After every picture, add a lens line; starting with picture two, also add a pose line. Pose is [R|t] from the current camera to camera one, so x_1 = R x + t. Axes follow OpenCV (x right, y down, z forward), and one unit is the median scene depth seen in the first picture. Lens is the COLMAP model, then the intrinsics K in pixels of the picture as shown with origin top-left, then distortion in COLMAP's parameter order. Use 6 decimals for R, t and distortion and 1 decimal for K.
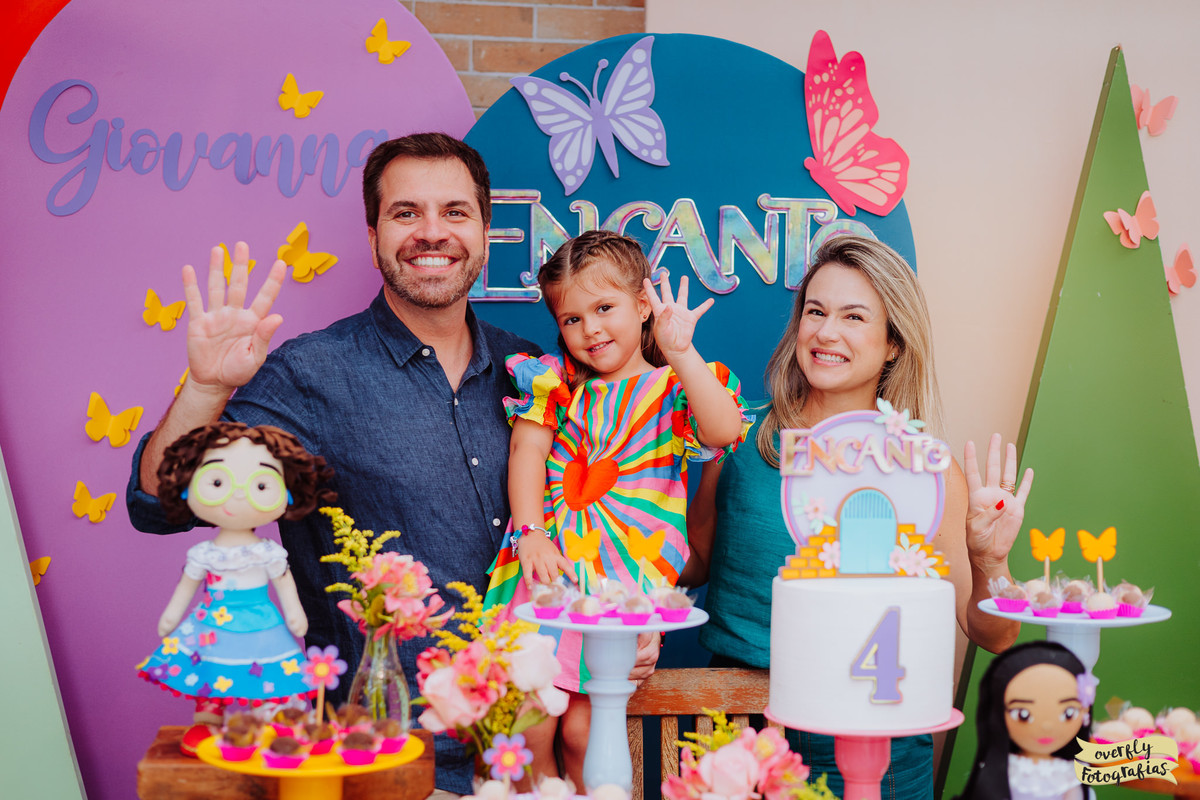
lens RADIAL K [[1743.4, 0, 600.0], [0, 1743.4, 400.0], [0, 0, 1]] dist [-0.011378, 0.094170]
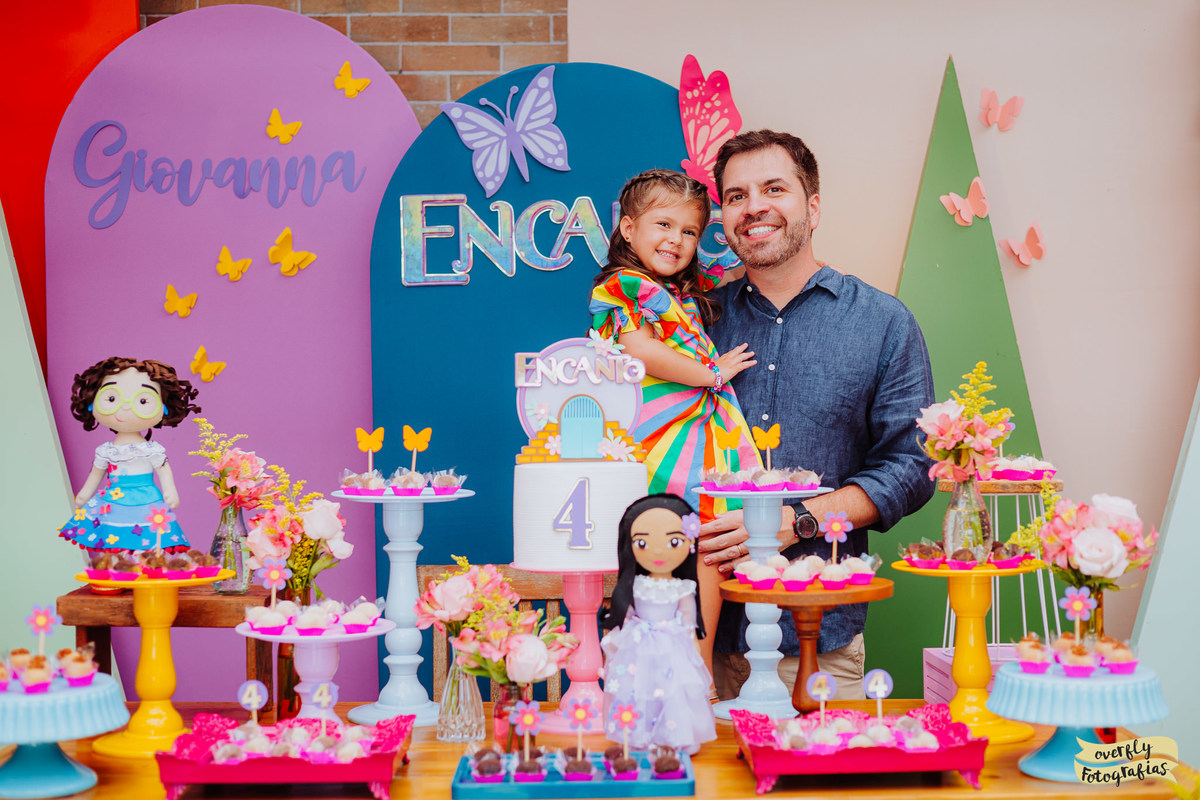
lens RADIAL K [[1727.8, 0, 599.8], [0, 1727.8, 404.9], [0, 0, 1]] dist [-0.017338, 0.108221]
pose [[0.992114, -0.020862, -0.123594, 0.311670], [0.019245, 0.999713, -0.014267, 0.072587], [0.123856, 0.011776, 0.992230, -0.302468]]
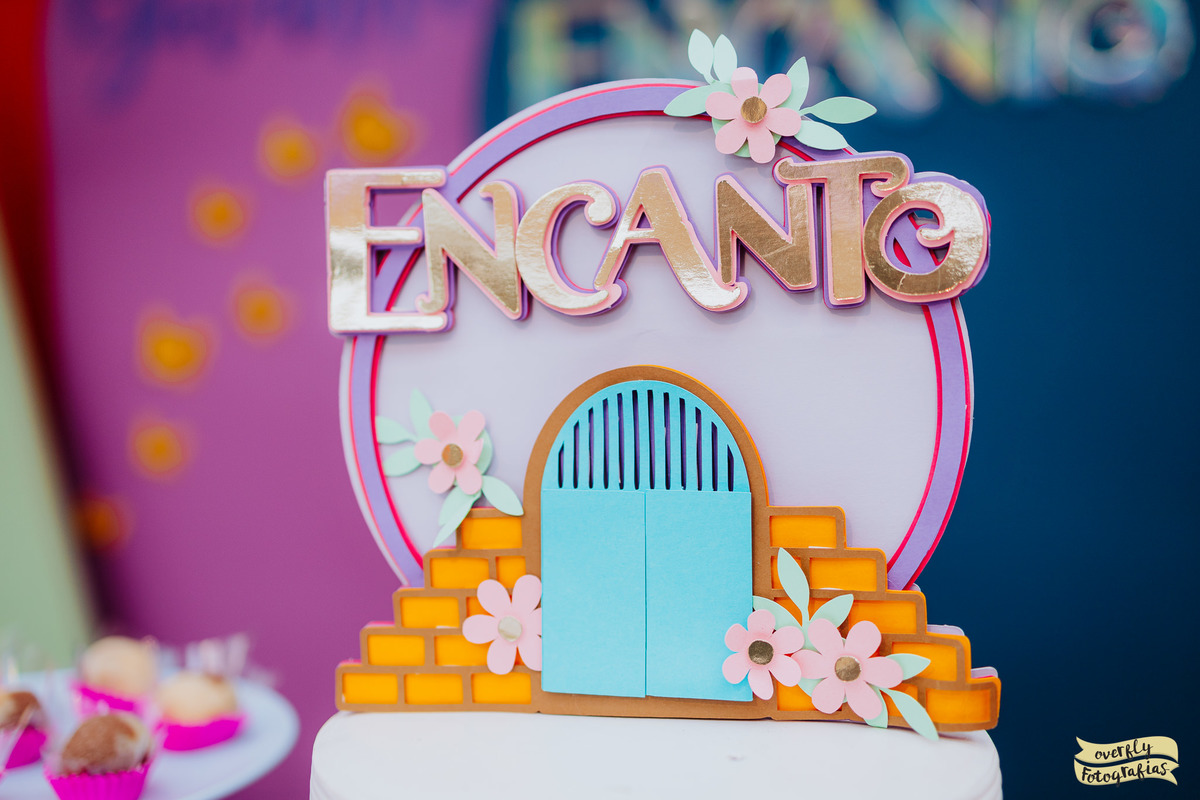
lens RADIAL K [[1272.5, 0, 597.7], [0, 1272.5, 416.0], [0, 0, 1]] dist [0.011243, 0.008038]
pose [[0.927070, -0.014607, -0.374604, 0.204493], [0.027631, 0.999185, 0.029420, 0.048106], [0.373869, -0.037625, 0.926718, 0.770863]]
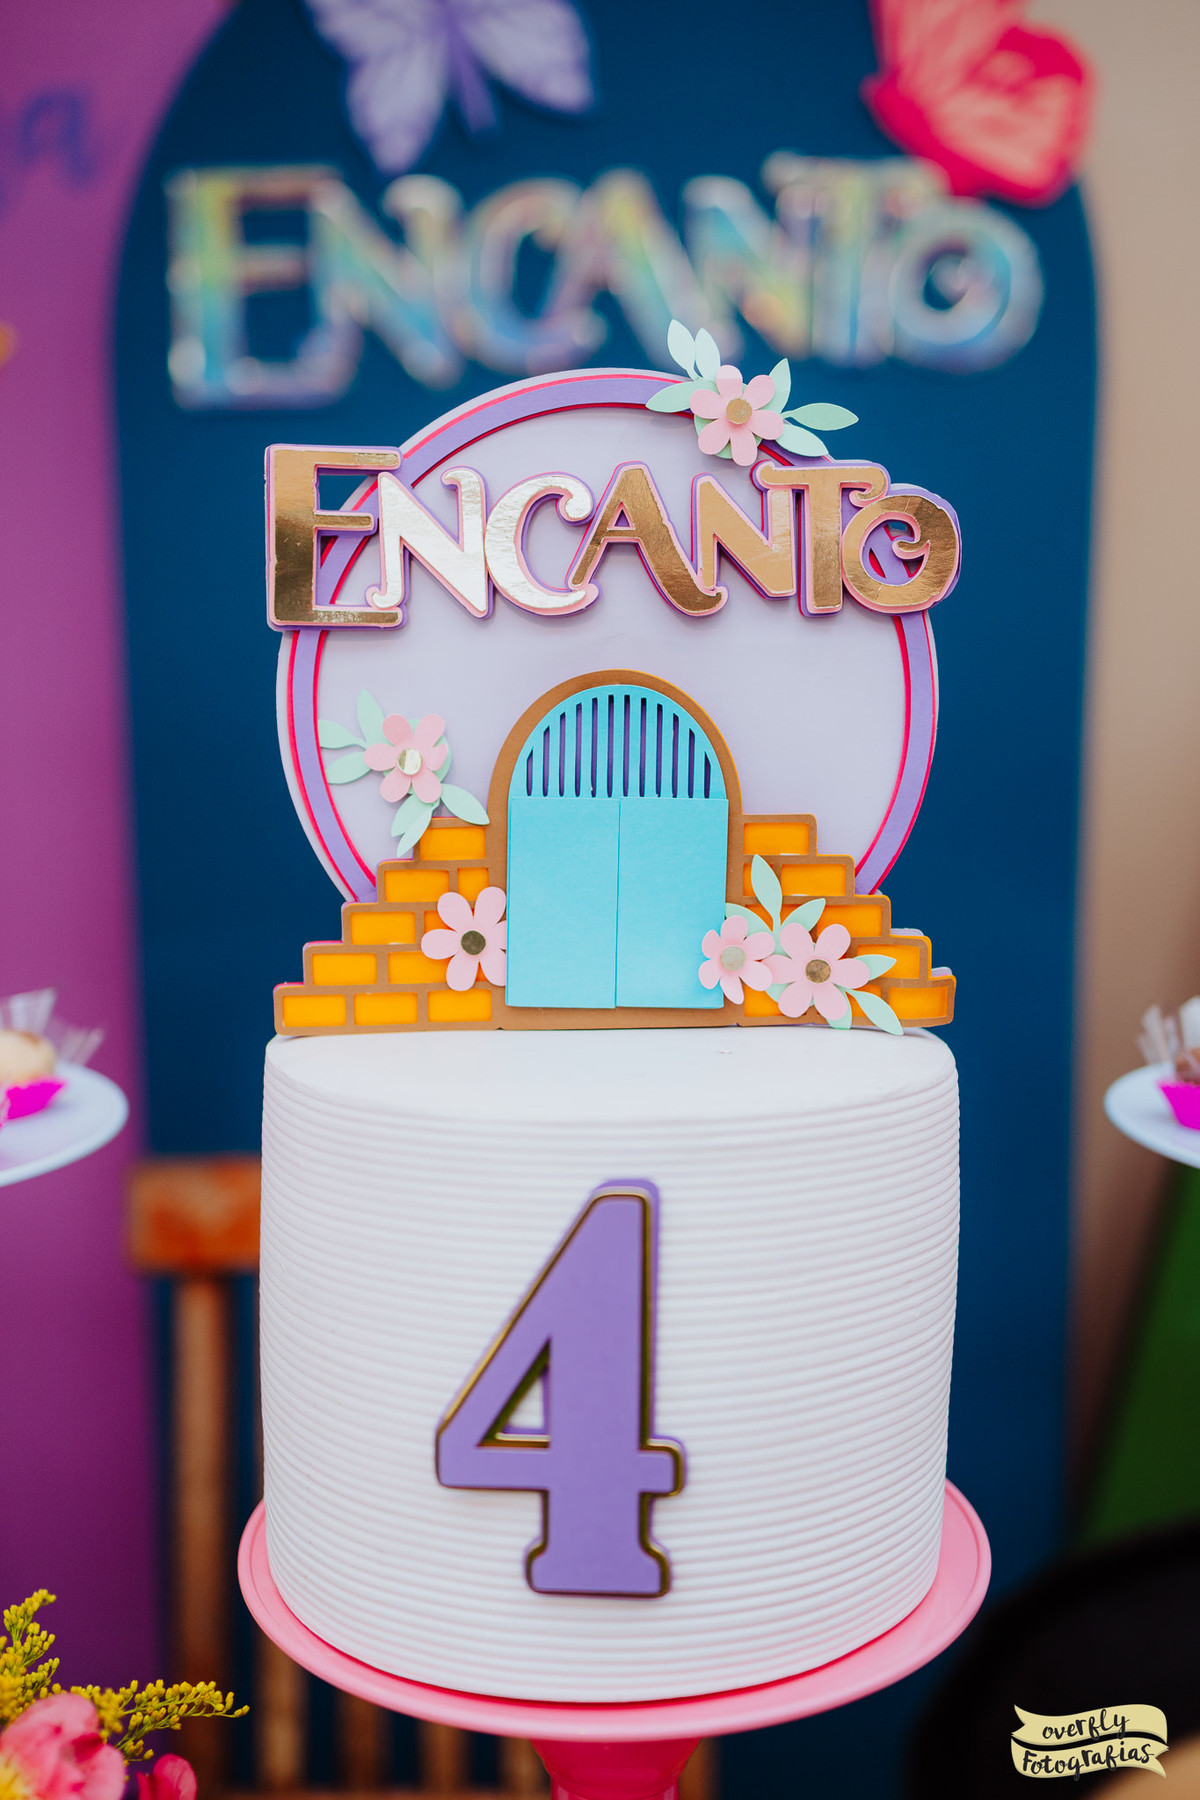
lens RADIAL K [[1837.1, 0, 602.8], [0, 1837.1, 928.6], [0, 0, 1]] dist [0.010049, -0.004834]
pose [[0.990348, 0.008940, -0.138315, 0.176837], [0.007794, 0.992747, 0.119972, 0.051422], [0.138384, -0.119892, 0.983095, 0.688054]]
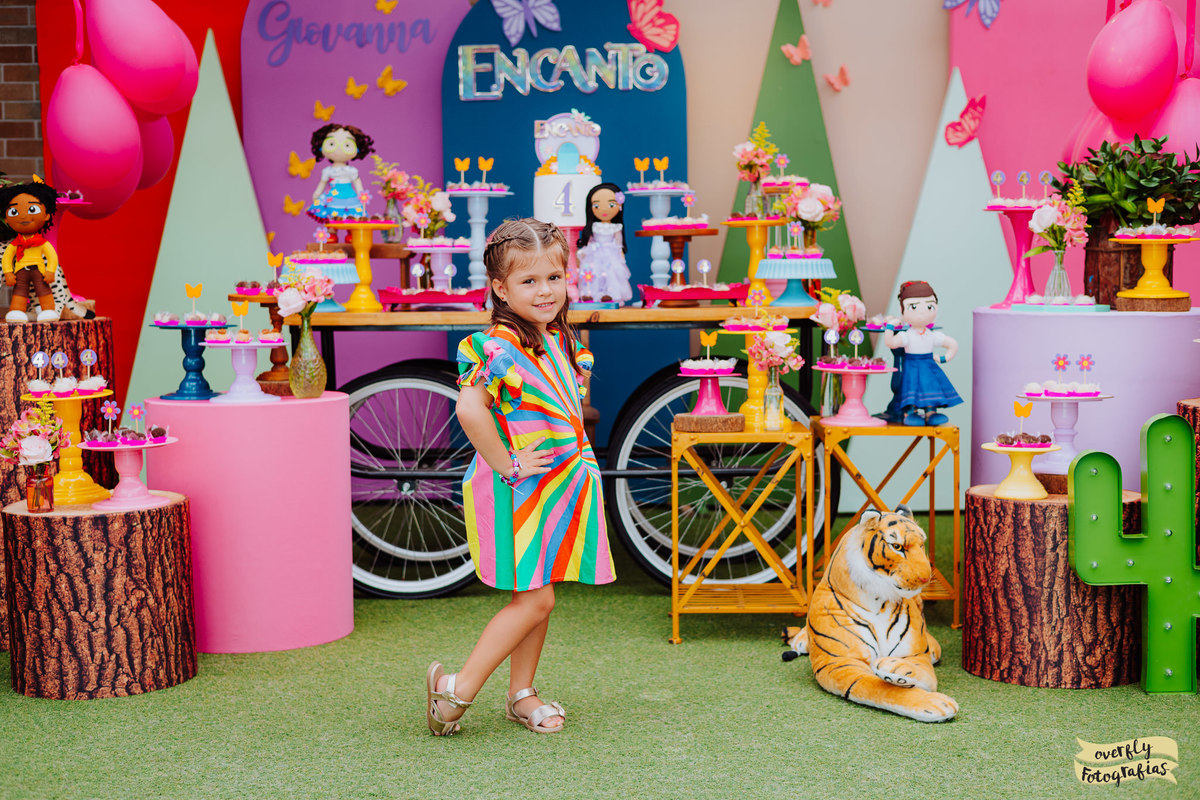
lens RADIAL K [[1727.8, 0, 599.8], [0, 1727.8, 404.9], [0, 0, 1]] dist [-0.017338, 0.108221]
pose [[0.993007, -0.011987, -0.117446, 0.478804], [0.018960, 0.998111, 0.058439, 0.282173], [0.116524, -0.060257, 0.991358, -1.560262]]
